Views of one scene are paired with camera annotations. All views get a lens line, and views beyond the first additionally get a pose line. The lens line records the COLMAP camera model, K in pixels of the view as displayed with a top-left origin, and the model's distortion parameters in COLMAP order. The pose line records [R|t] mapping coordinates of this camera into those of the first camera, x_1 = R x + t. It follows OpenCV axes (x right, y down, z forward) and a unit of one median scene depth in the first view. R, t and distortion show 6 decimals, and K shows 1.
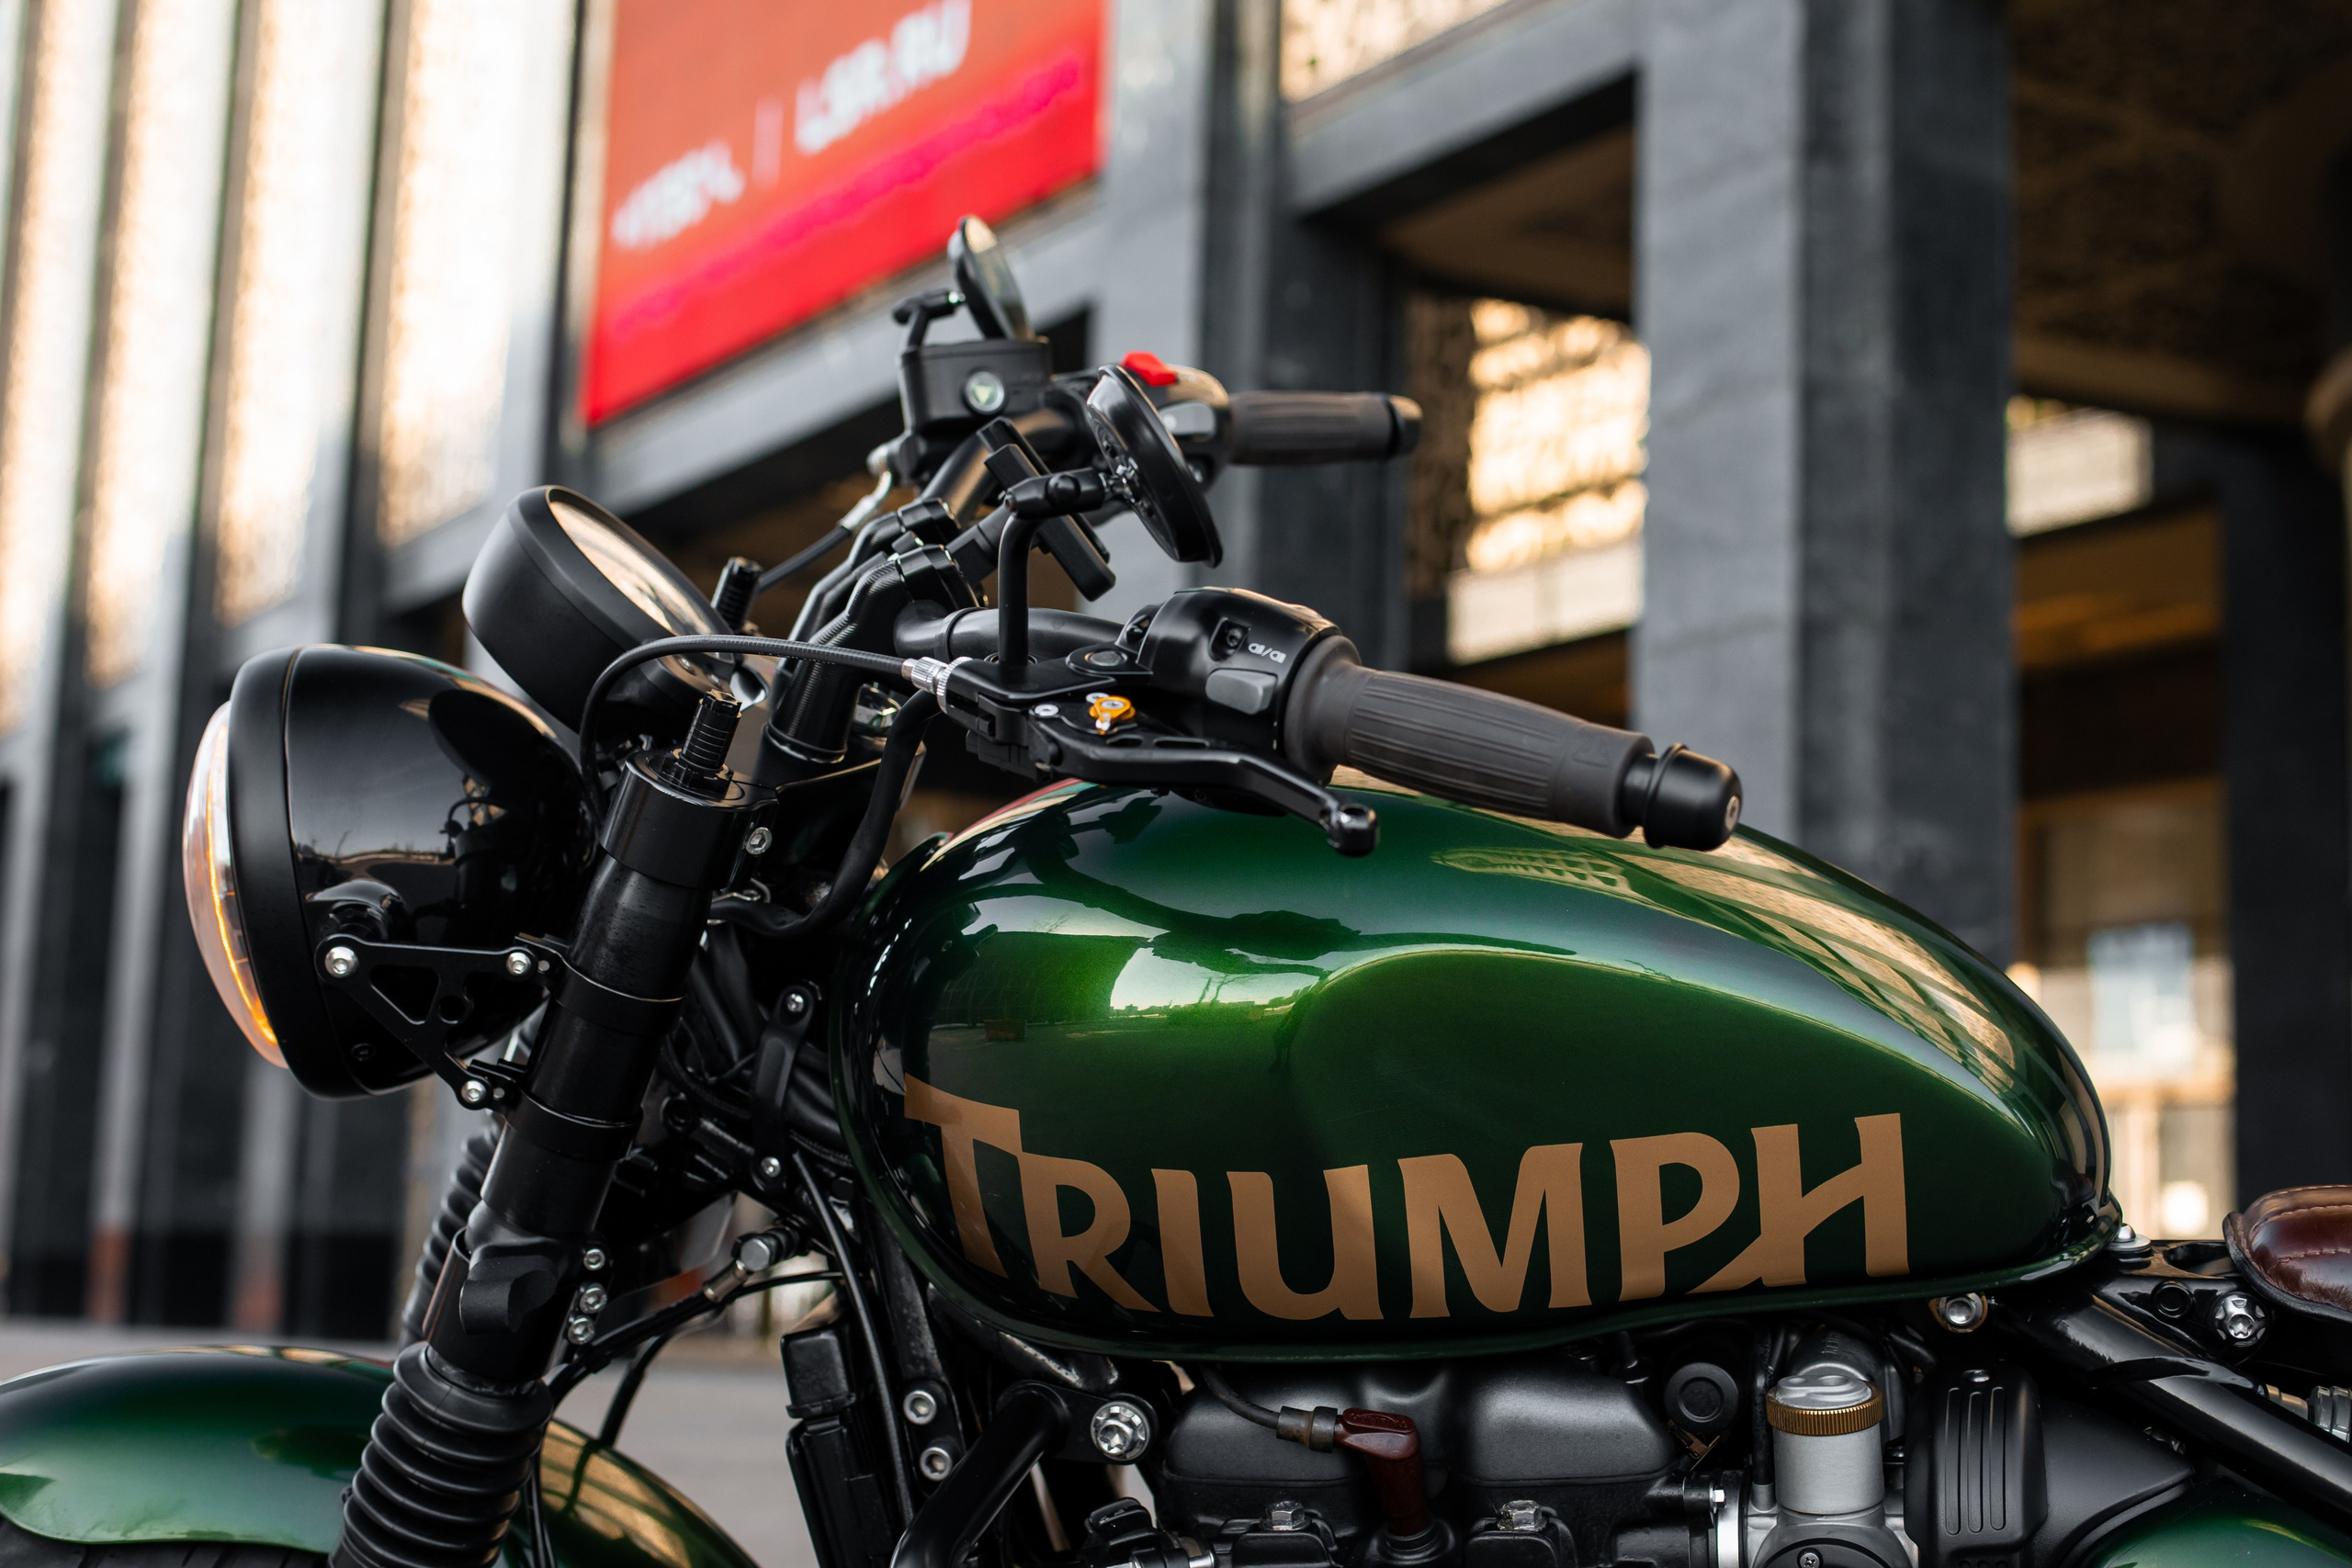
lens RADIAL K [[3458.9, 0, 1176.0], [0, 3458.9, 784.0], [0, 0, 1]] dist [0.008451, -0.033735]
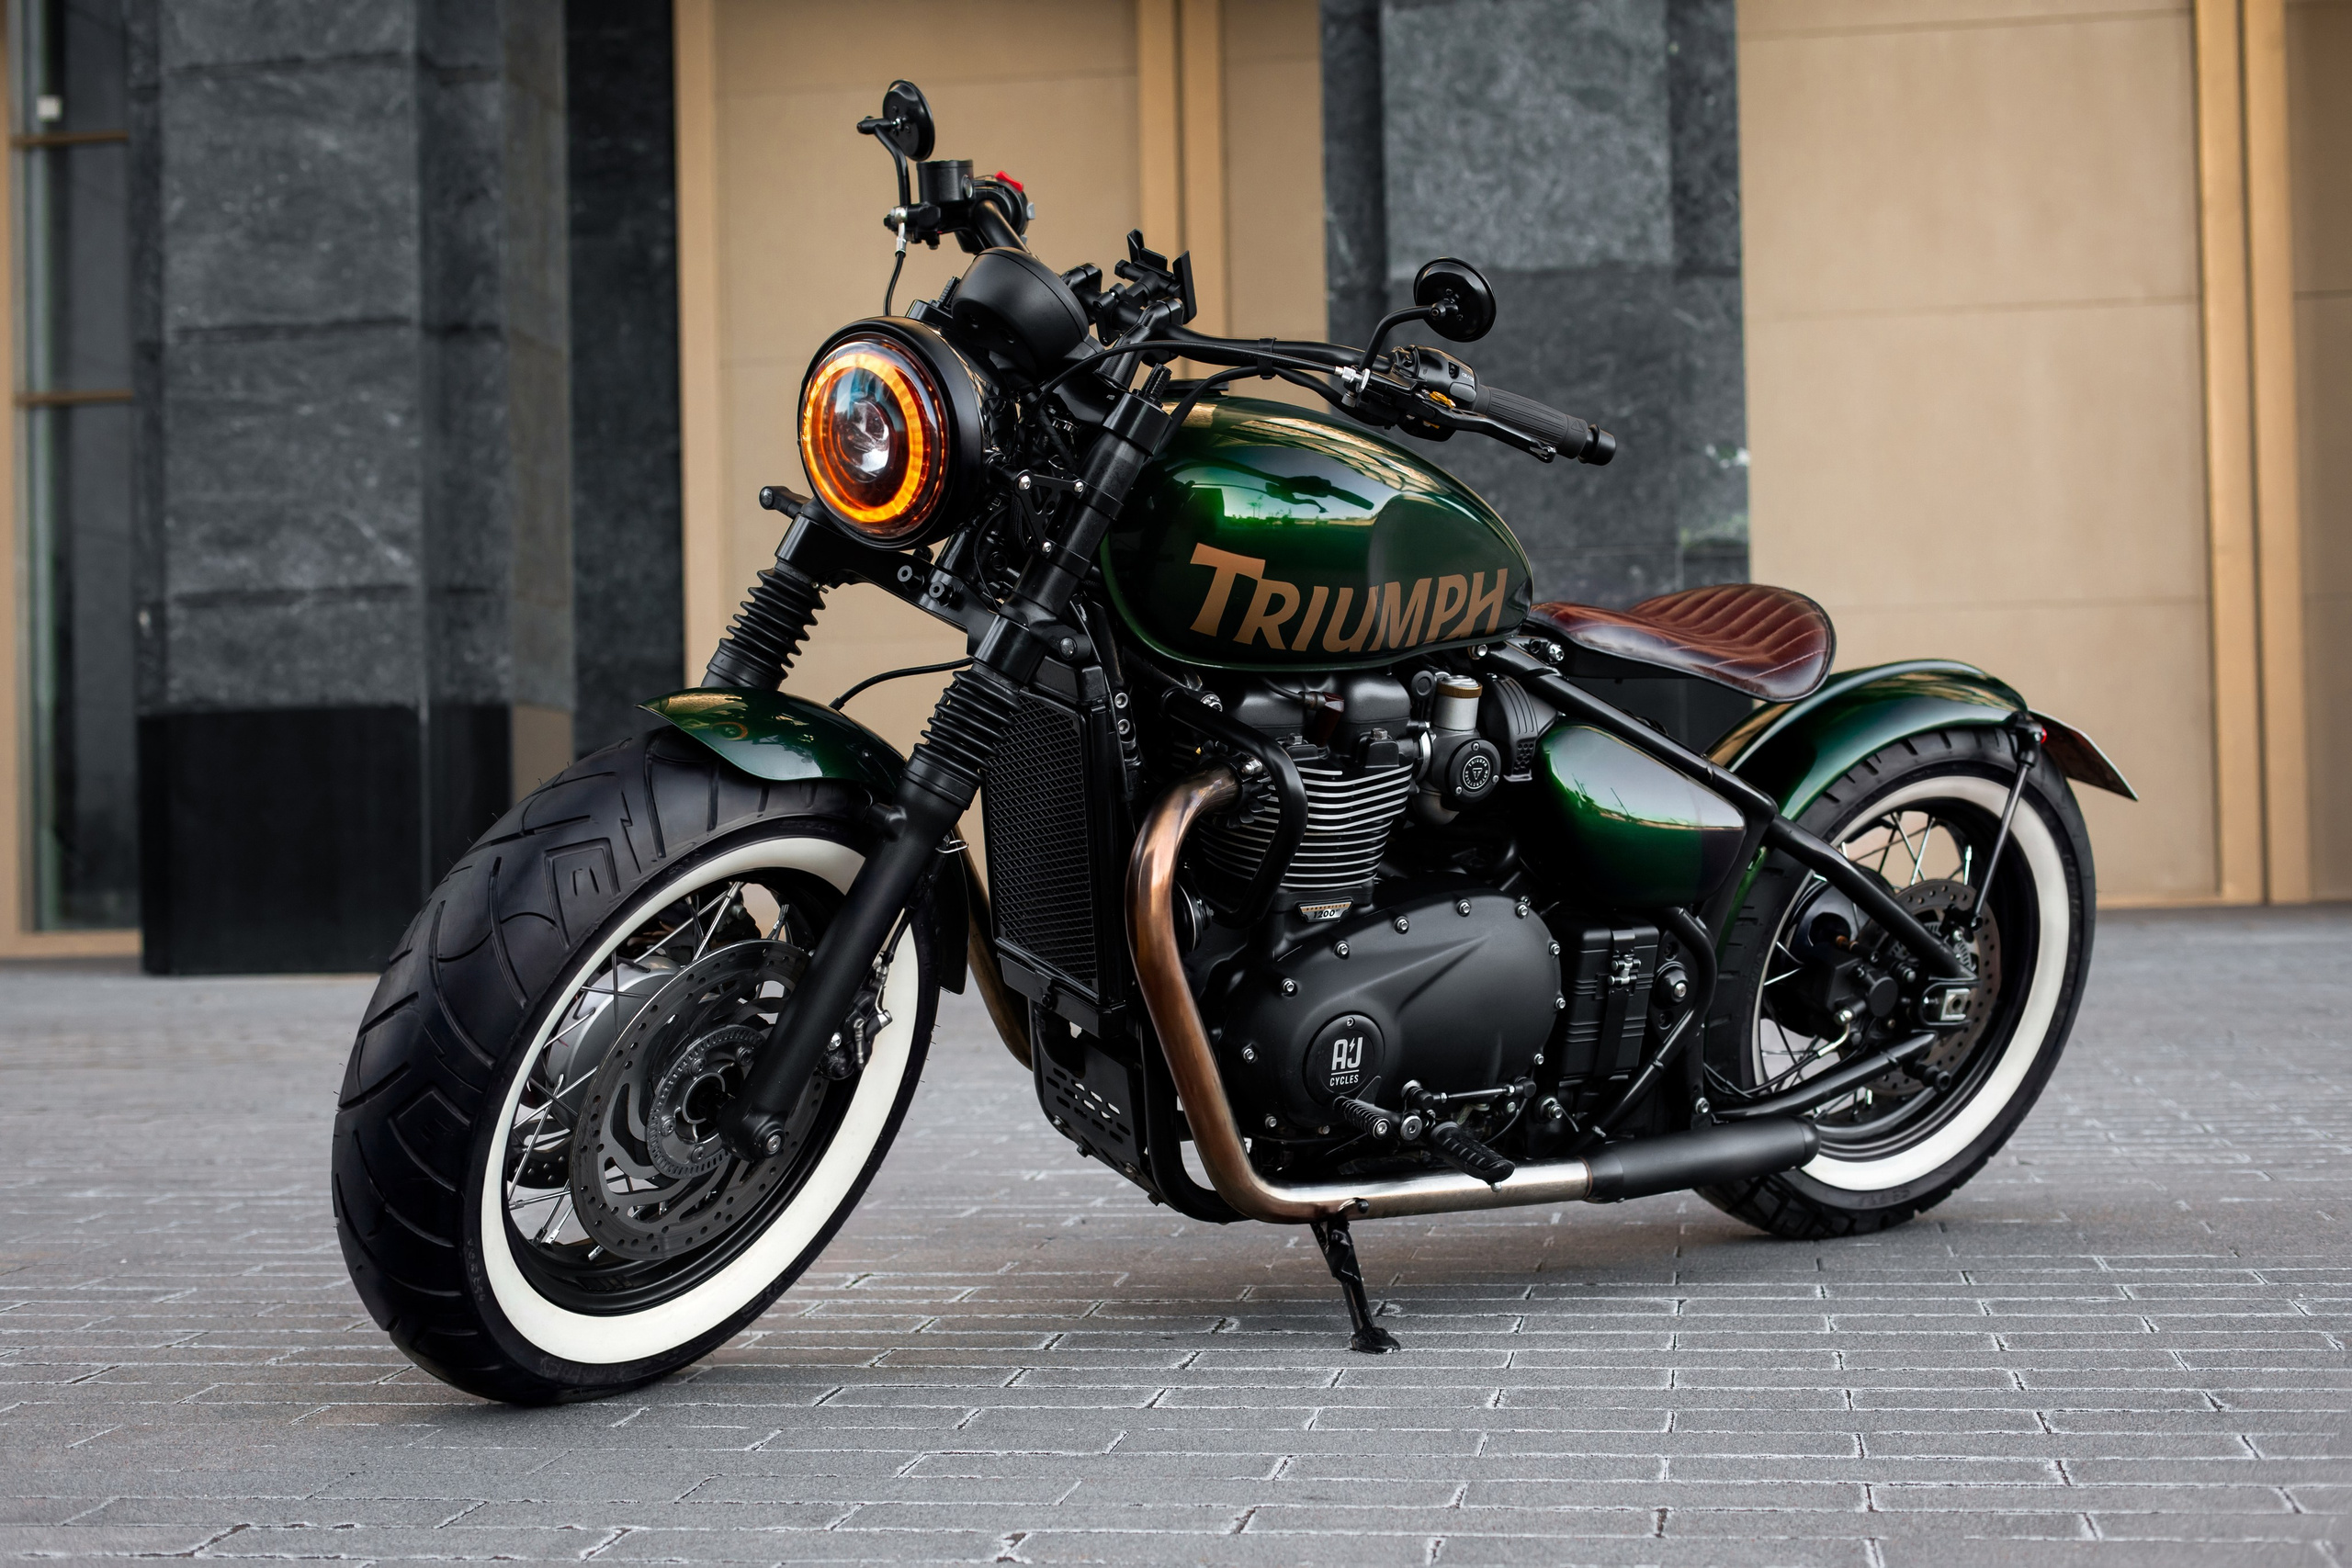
lens RADIAL K [[3458.9, 0, 1176.0], [0, 3458.9, 784.0], [0, 0, 1]] dist [0.008451, -0.033735]
pose [[0.655806, -0.028620, 0.754387, -1.766503], [-0.070765, 0.992551, 0.099172, 0.018591], [-0.751605, -0.118422, 0.648896, -0.440727]]
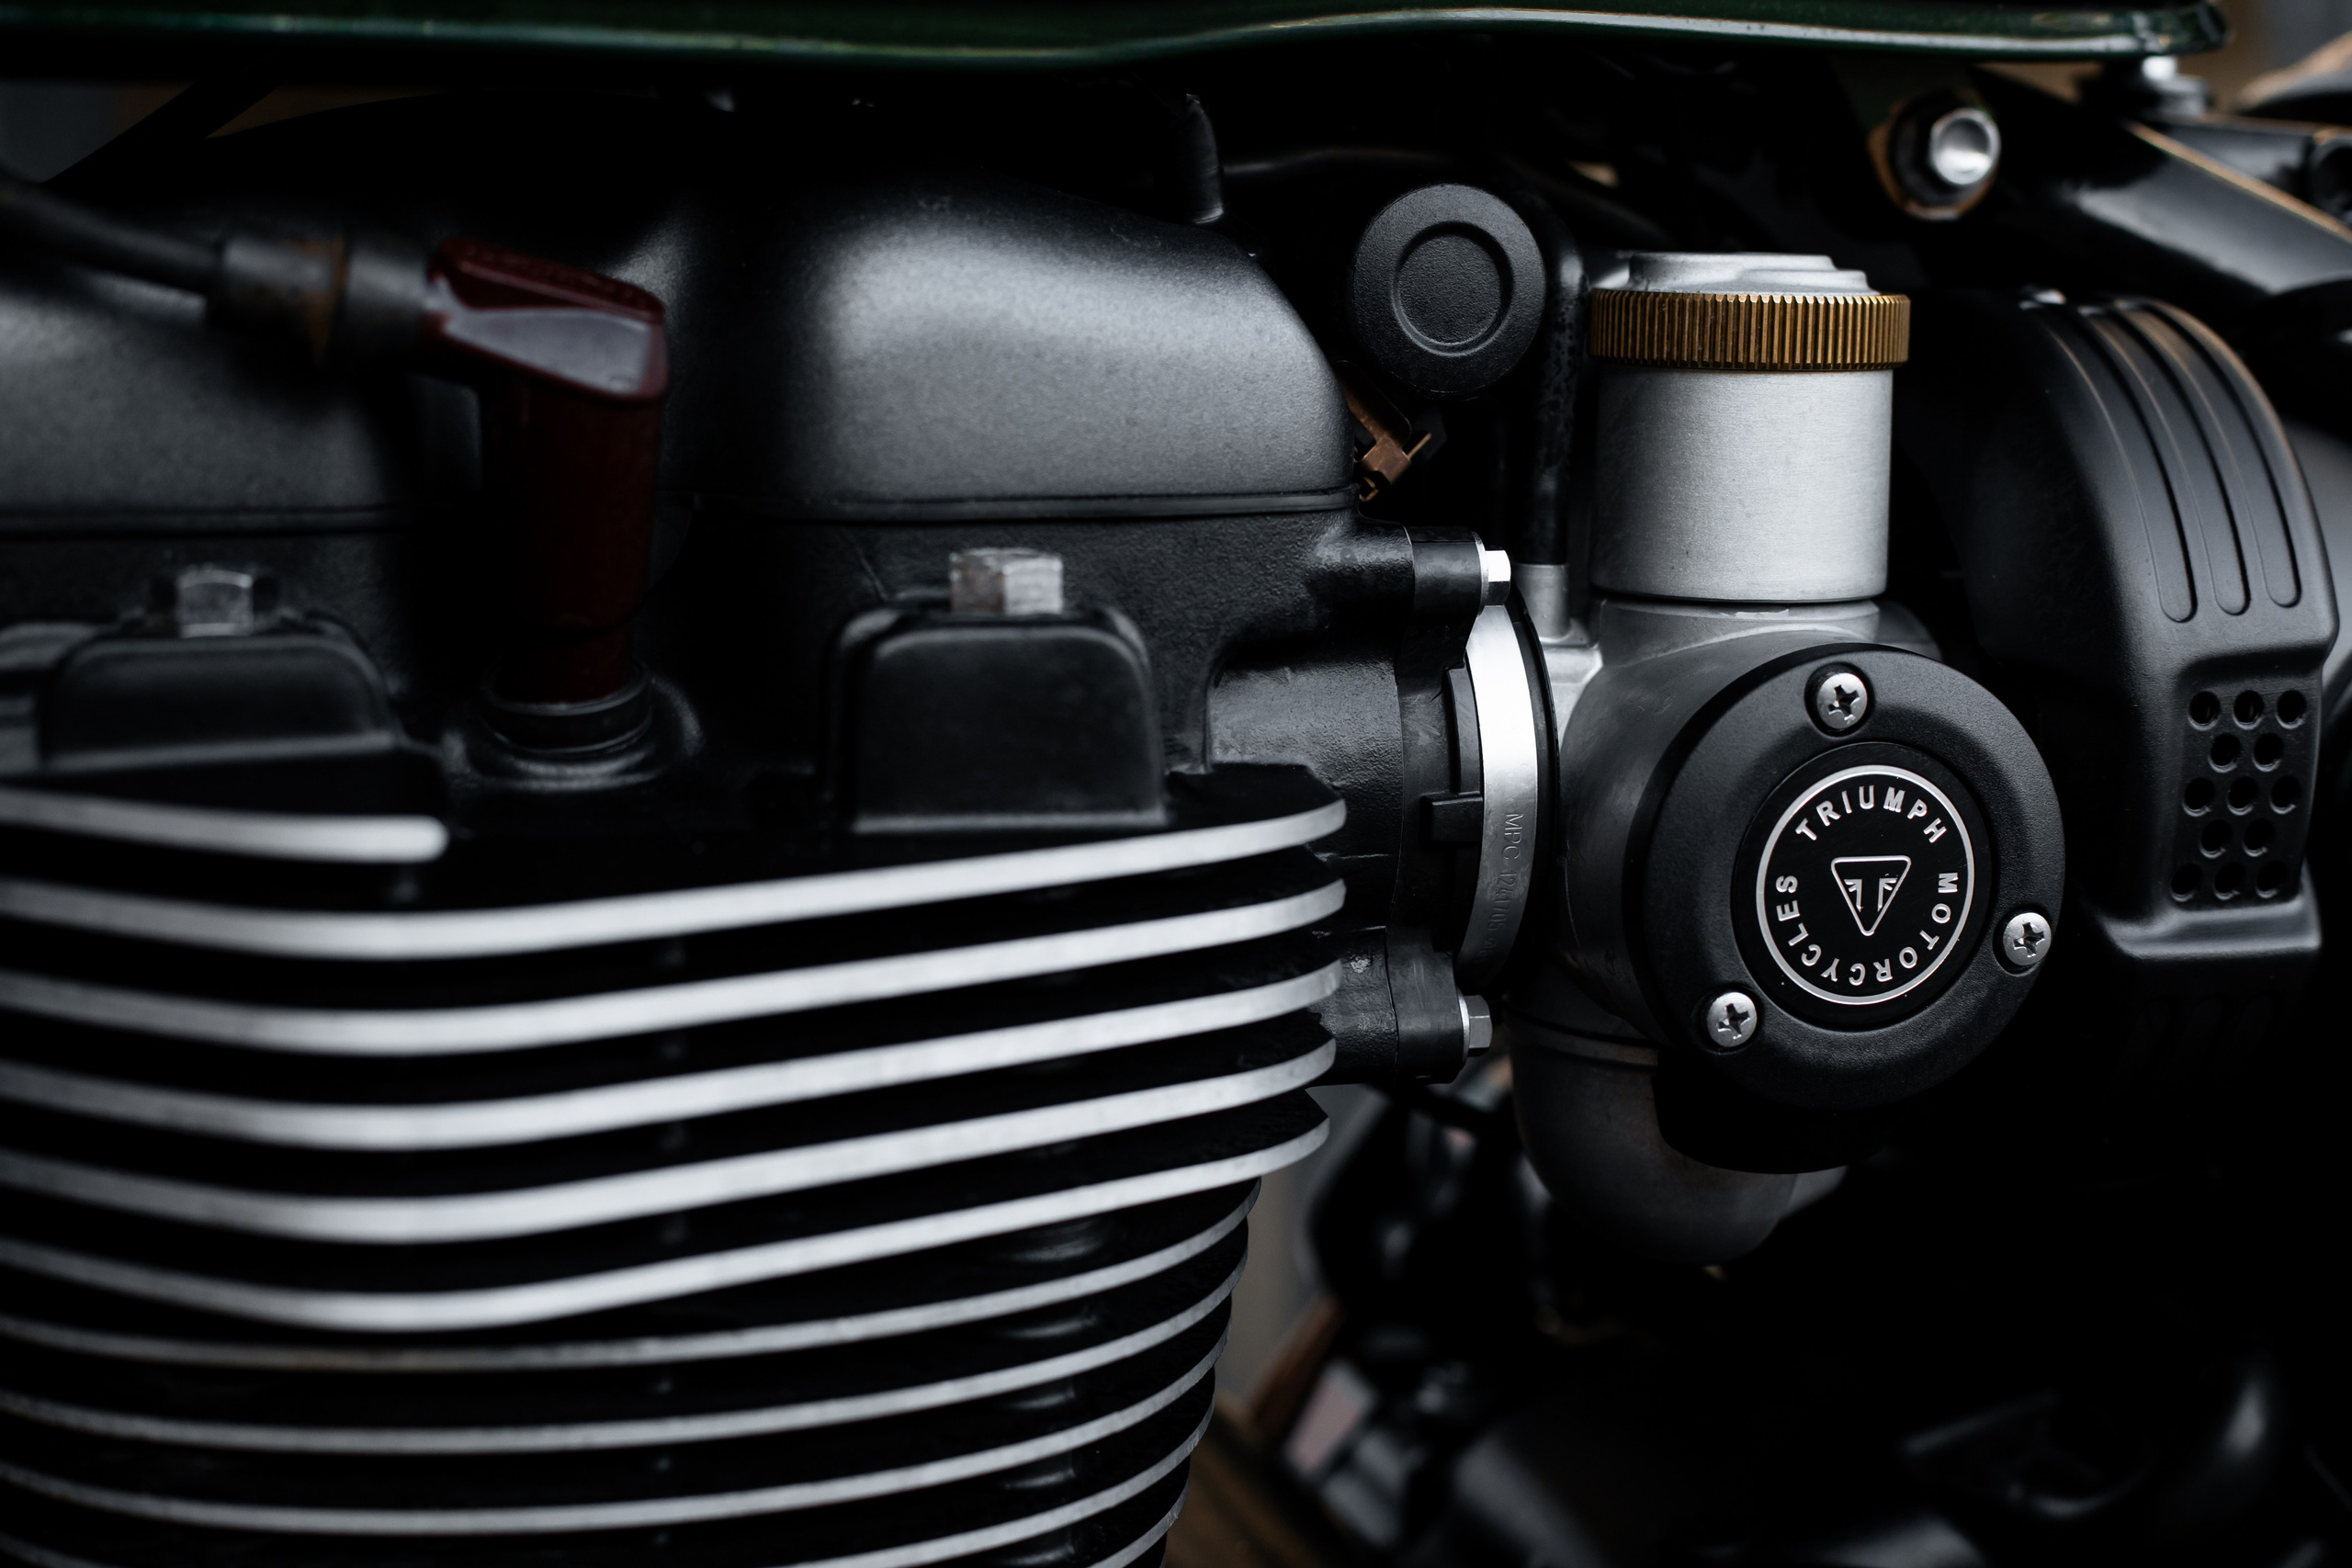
lens RADIAL K [[3458.9, 0, 1176.0], [0, 3458.9, 784.0], [0, 0, 1]] dist [0.008451, -0.033735]
pose [[0.857784, 0.021879, 0.513545, -0.050350], [-0.032337, 0.999412, 0.011435, 0.222140], [-0.512992, -0.026416, 0.857987, 0.705514]]
